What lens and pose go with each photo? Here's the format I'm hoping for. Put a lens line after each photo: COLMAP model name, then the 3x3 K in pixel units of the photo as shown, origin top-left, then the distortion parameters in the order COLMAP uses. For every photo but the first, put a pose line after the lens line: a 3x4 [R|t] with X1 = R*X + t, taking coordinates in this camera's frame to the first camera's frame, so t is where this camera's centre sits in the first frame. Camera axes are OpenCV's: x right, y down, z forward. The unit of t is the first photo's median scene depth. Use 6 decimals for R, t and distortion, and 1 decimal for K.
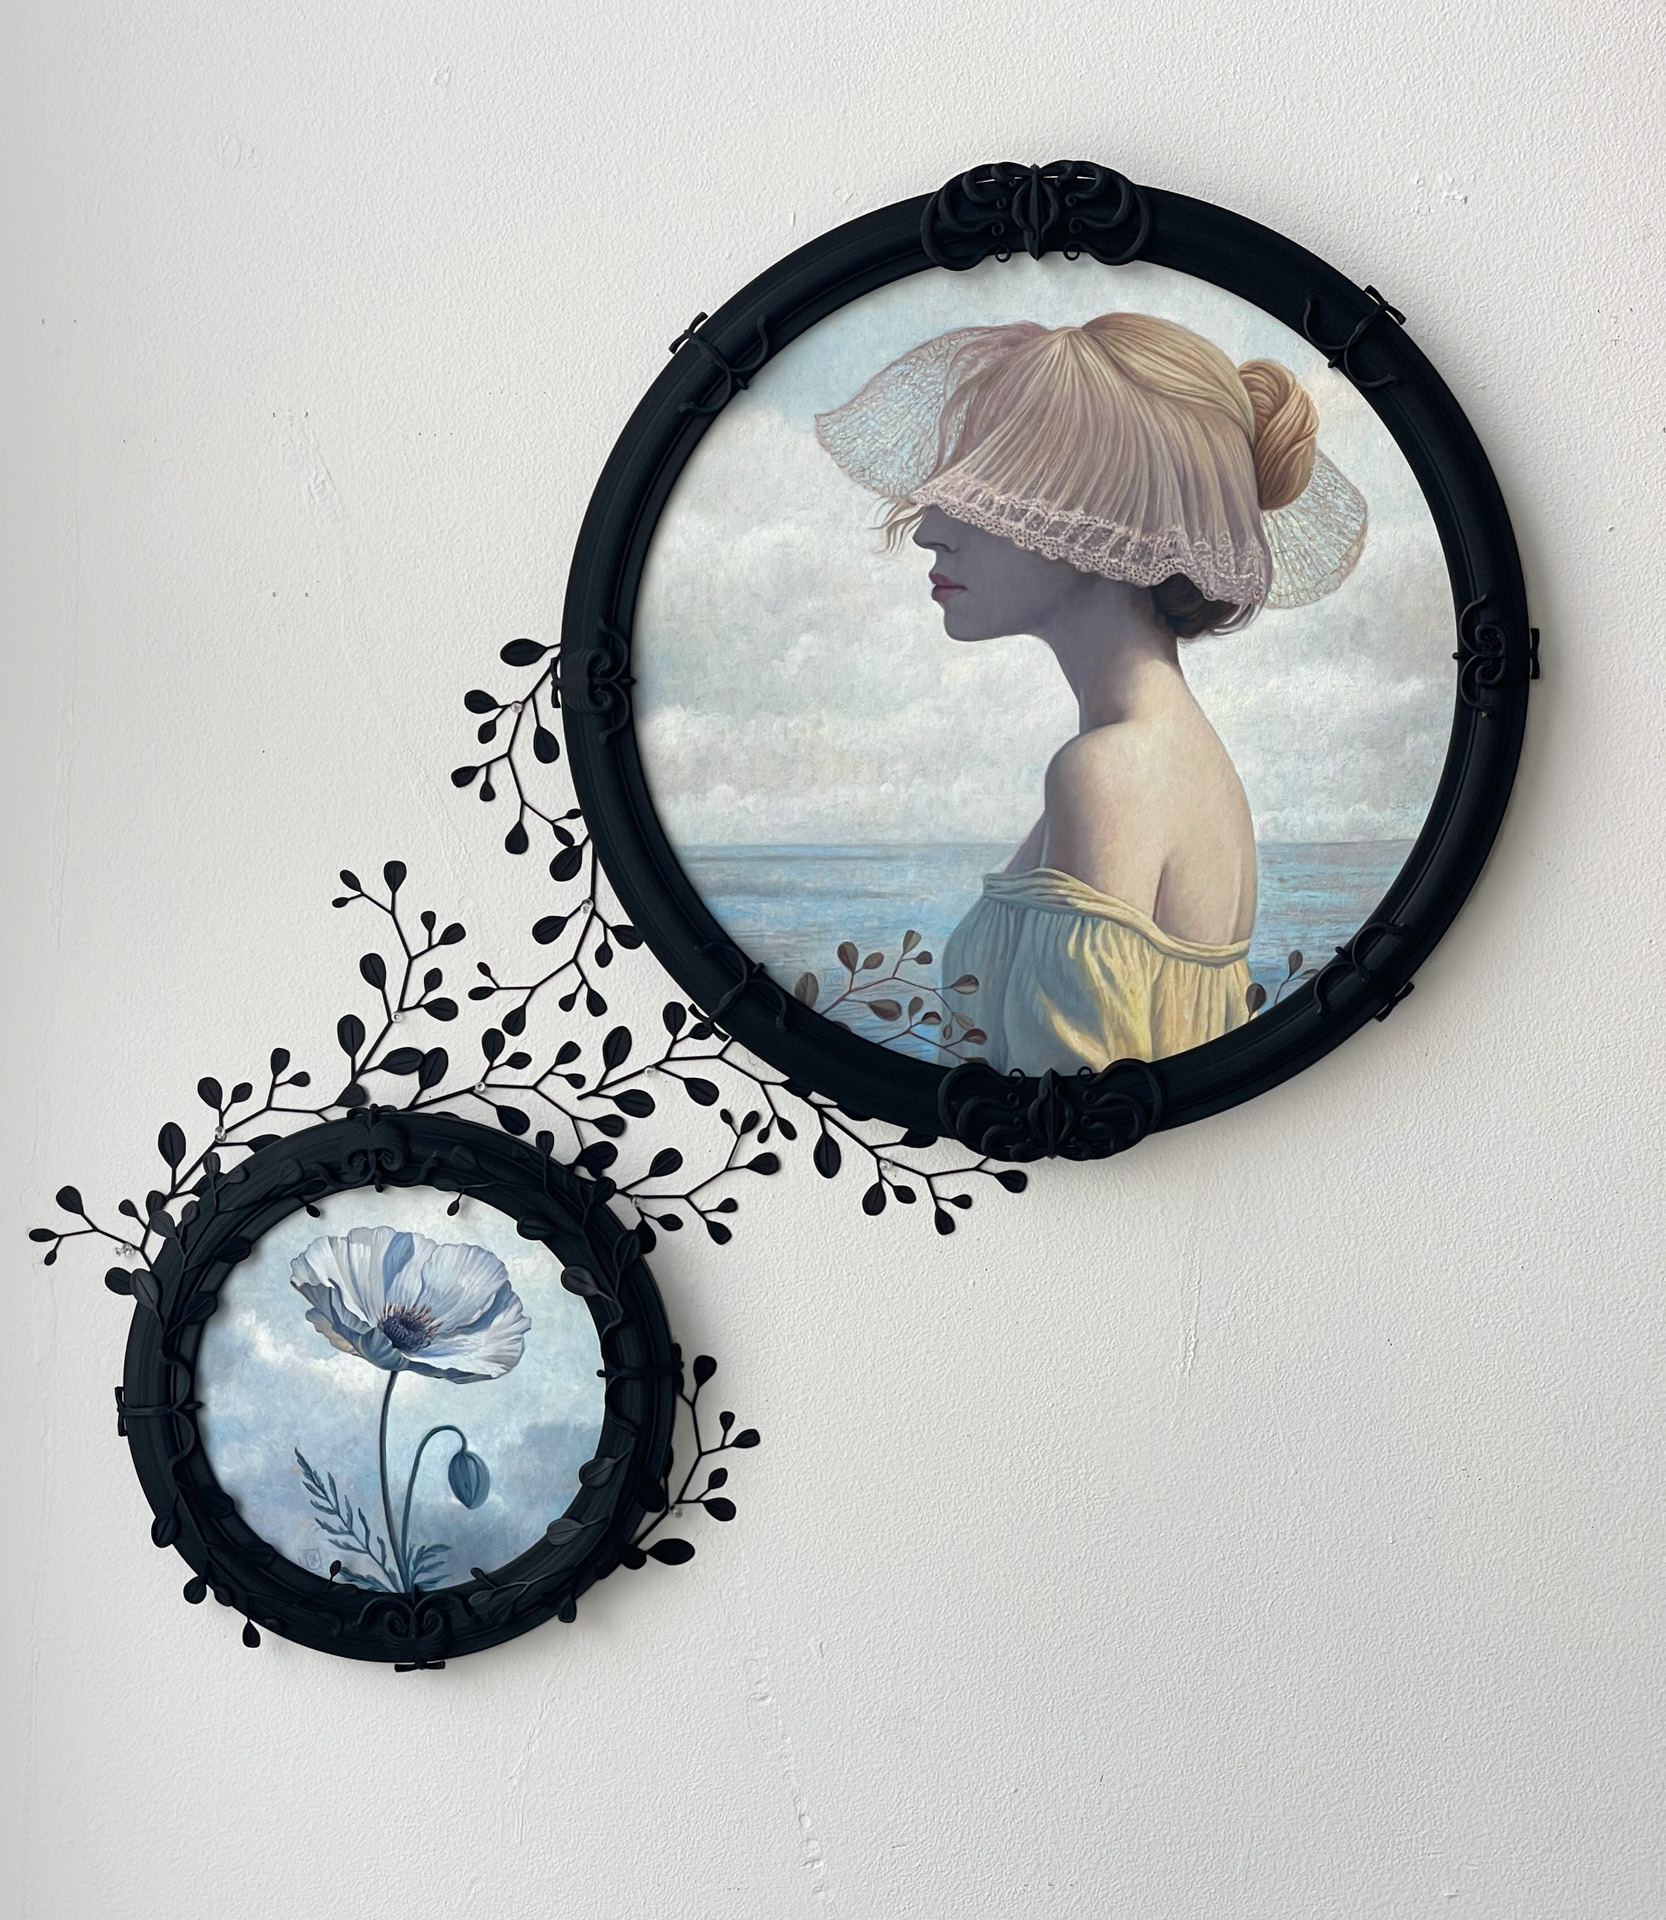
lens RADIAL K [[4110.6, 0, 816.4], [0, 4110.6, 959.1], [0, 0, 1]] dist [0.197730, 0.000000]
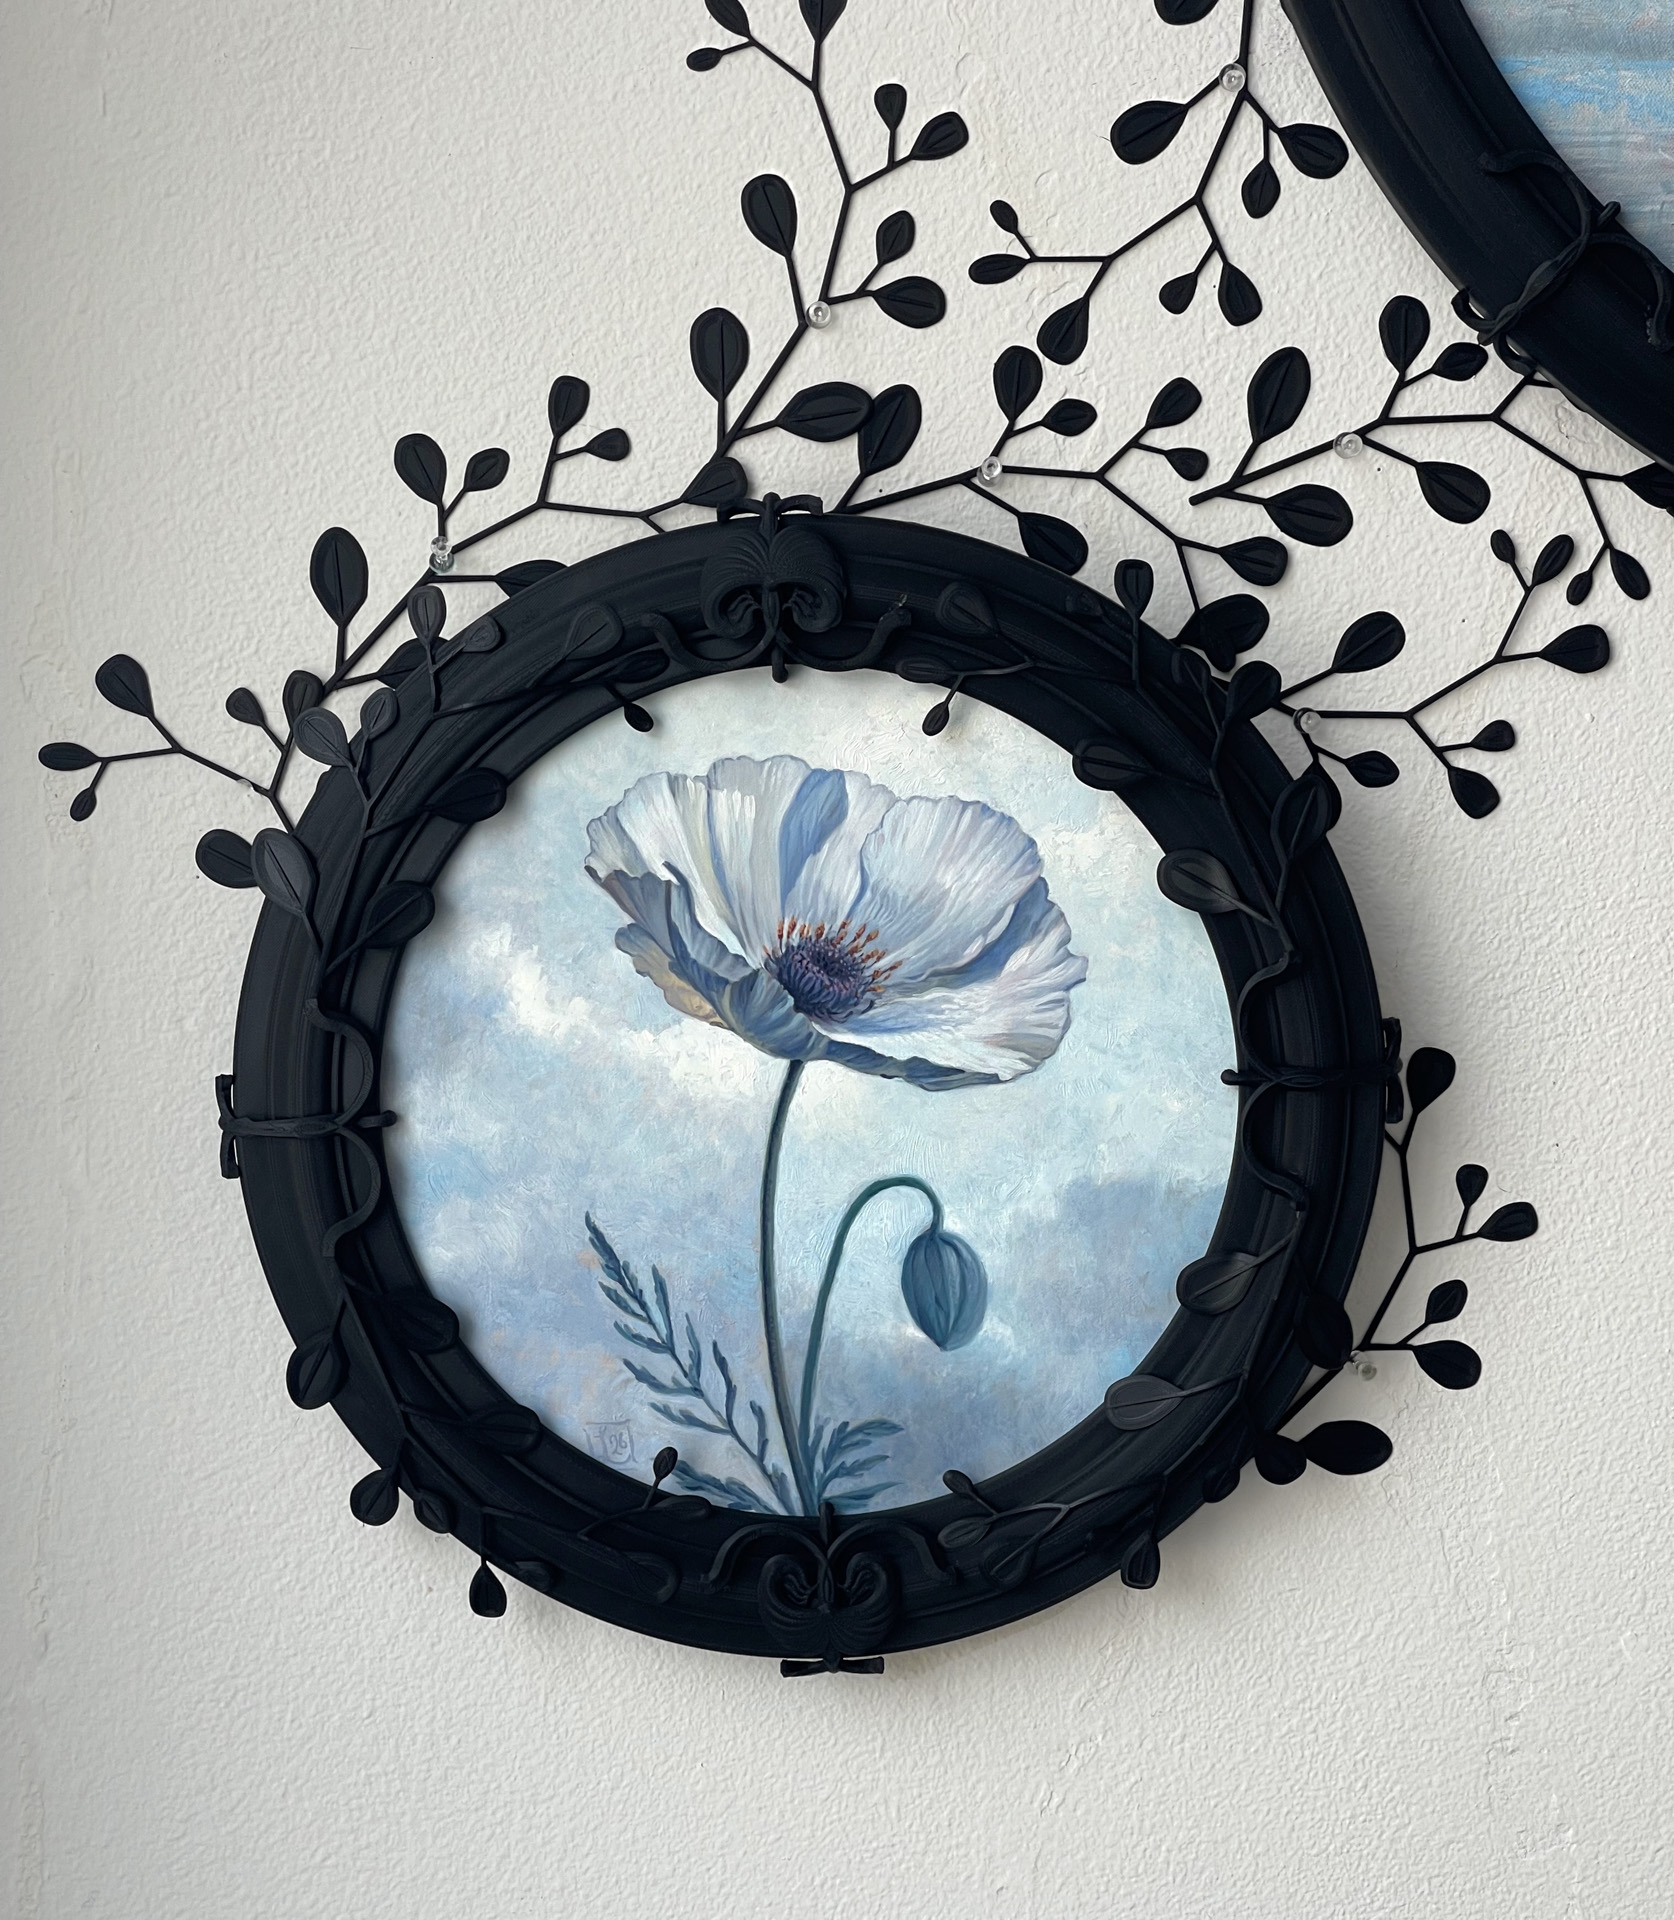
lens RADIAL K [[4110.6, 0, 846.9], [0, 4110.6, 951.8], [0, 0, 1]] dist [0.197730, 0.000000]
pose [[0.999674, 0.025345, -0.003007, -0.095094], [-0.025137, 0.998109, 0.056093, 0.060178], [0.004423, -0.055999, 0.998421, 0.523359]]
